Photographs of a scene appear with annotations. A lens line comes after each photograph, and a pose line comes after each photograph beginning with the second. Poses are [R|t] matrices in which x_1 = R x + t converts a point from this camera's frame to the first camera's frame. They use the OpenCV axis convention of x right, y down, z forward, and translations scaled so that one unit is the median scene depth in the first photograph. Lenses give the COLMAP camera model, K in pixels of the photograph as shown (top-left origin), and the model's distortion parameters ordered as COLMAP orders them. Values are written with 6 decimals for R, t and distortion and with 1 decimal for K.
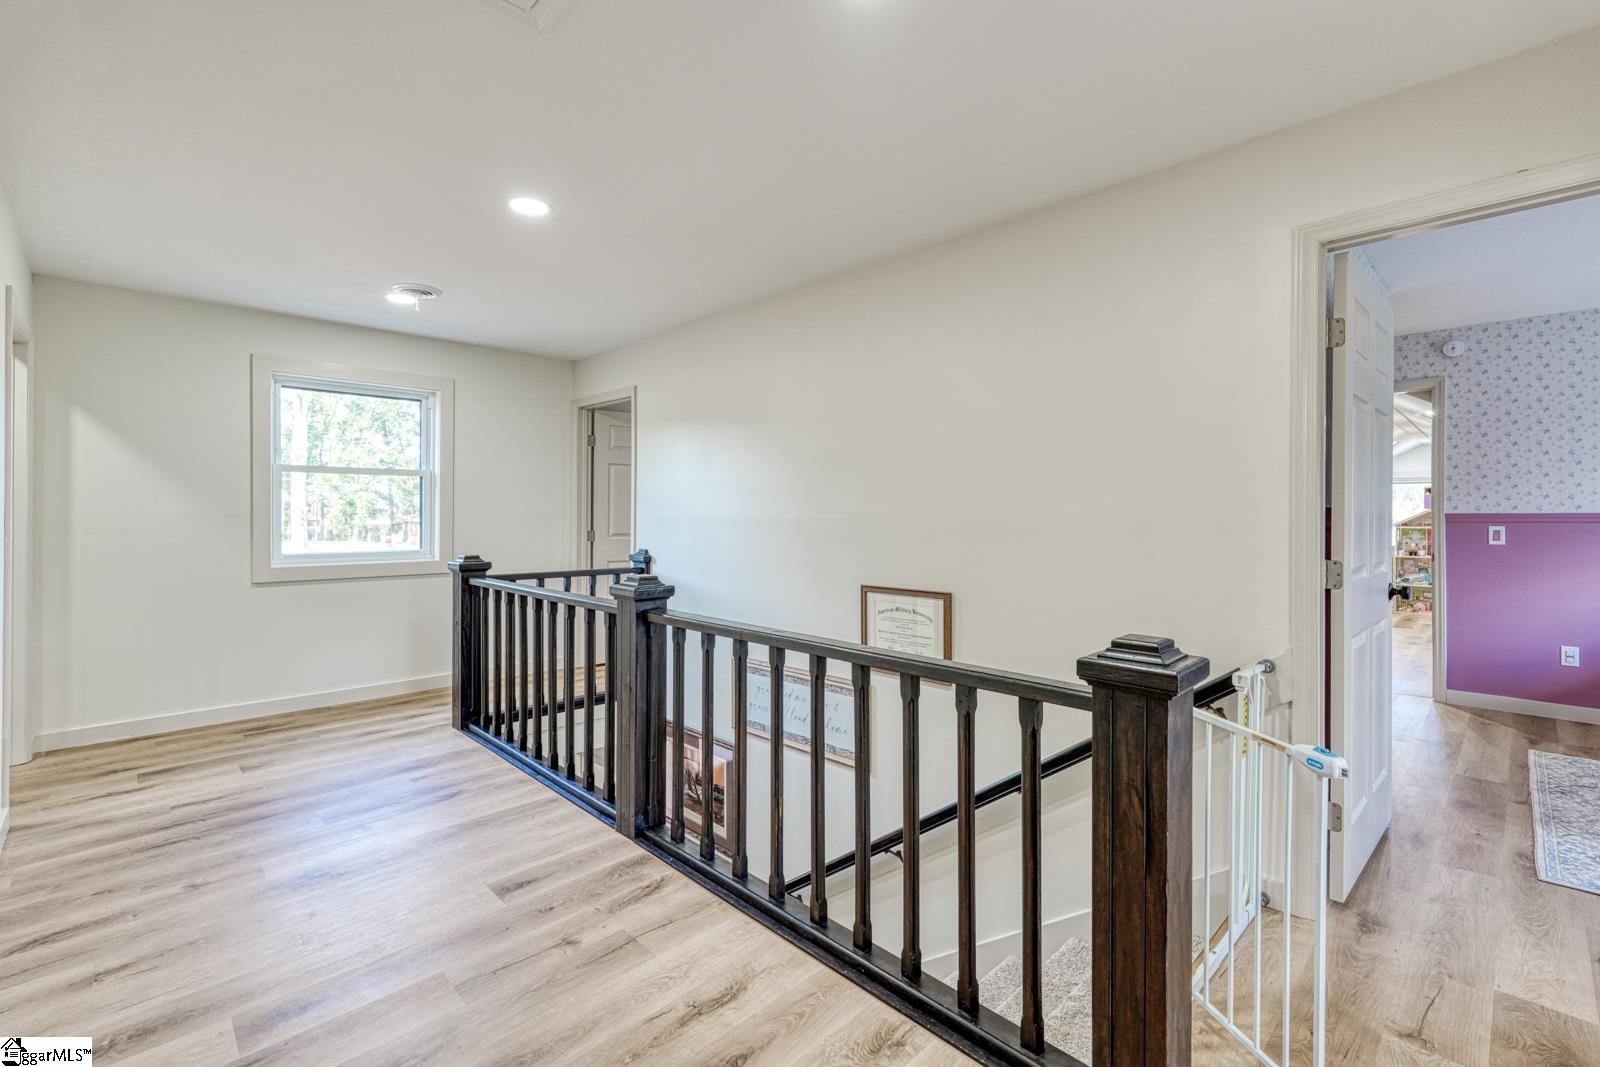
lens RADIAL K [[700.0, 0, 800.6], [0, 700.0, 524.8], [0, 0, 1]] dist [0.001764, 0.000245]
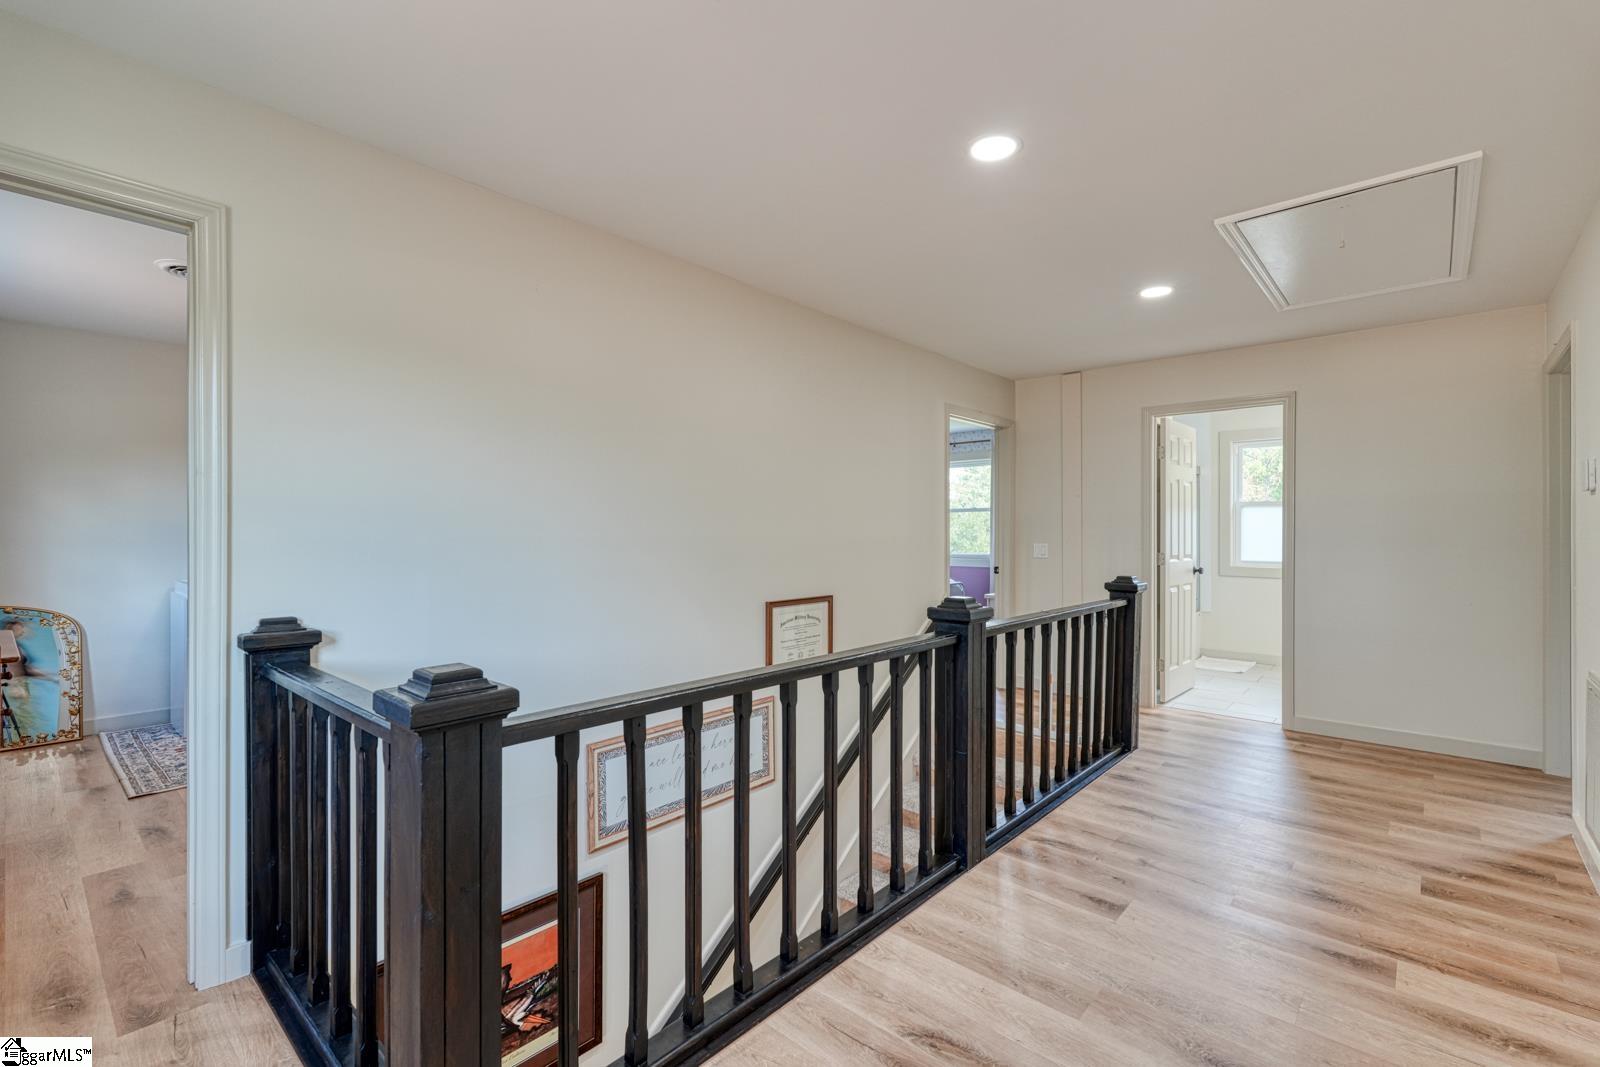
lens RADIAL K [[706.3, 0, 800.0], [0, 706.3, 533.5], [0, 0, 1]] dist [0.000194, -0.000240]
pose [[-0.066350, -0.002212, 0.997794, -1.002680], [0.014818, 0.999885, 0.003202, -0.017824], [-0.997686, 0.014998, -0.066309, 1.078386]]
